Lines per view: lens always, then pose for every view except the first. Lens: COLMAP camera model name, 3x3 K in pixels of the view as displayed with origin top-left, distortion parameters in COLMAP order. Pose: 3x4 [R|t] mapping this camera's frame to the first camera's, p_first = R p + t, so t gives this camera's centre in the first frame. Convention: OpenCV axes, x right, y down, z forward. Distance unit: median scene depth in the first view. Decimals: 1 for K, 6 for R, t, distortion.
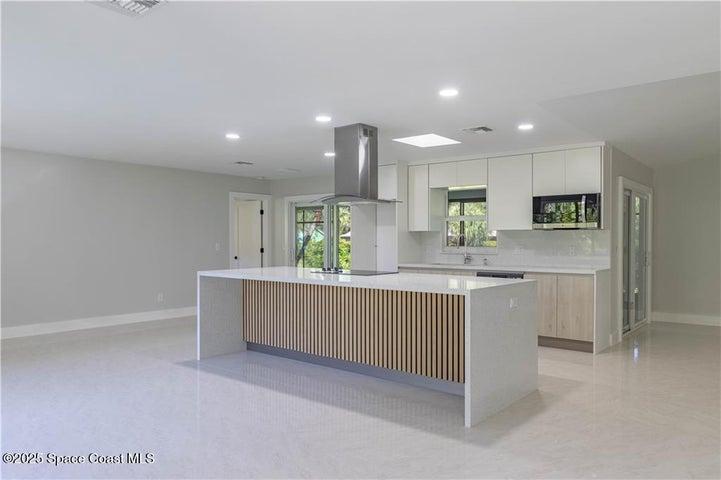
lens RADIAL K [[530.5, 0, 362.7], [0, 530.5, 245.0], [0, 0, 1]] dist [-0.003581, 0.003628]
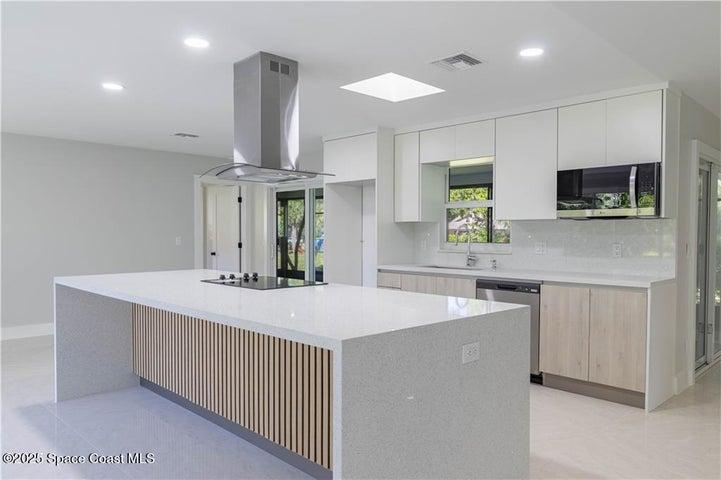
lens RADIAL K [[530.5, 0, 359.0], [0, 530.5, 246.2], [0, 0, 1]] dist [-0.003581, 0.003628]
pose [[0.993288, 0.006303, -0.115492, 0.148534], [-0.004611, 0.999878, 0.014909, -0.003134], [0.115572, -0.014277, 0.993196, 0.294233]]
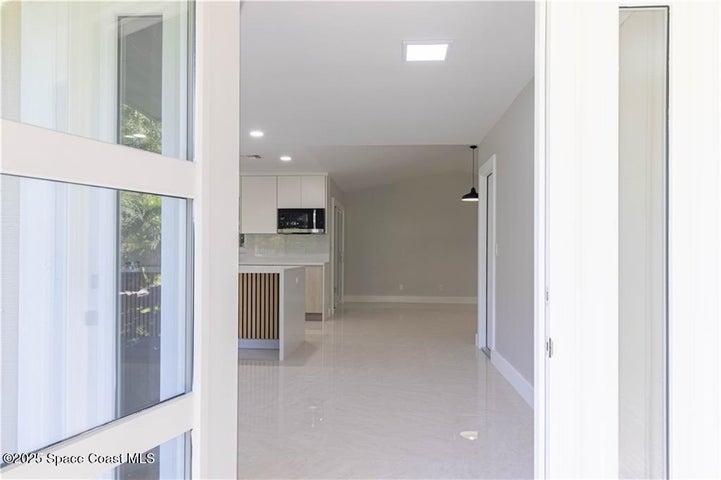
lens RADIAL K [[530.5, 0, 362.5], [0, 530.5, 244.2], [0, 0, 1]] dist [-0.003581, 0.003628]
pose [[0.817228, 0.011914, 0.576191, -0.271116], [-0.000627, 0.999804, -0.019785, 0.024029], [-0.576314, 0.015808, 0.817075, -0.205371]]
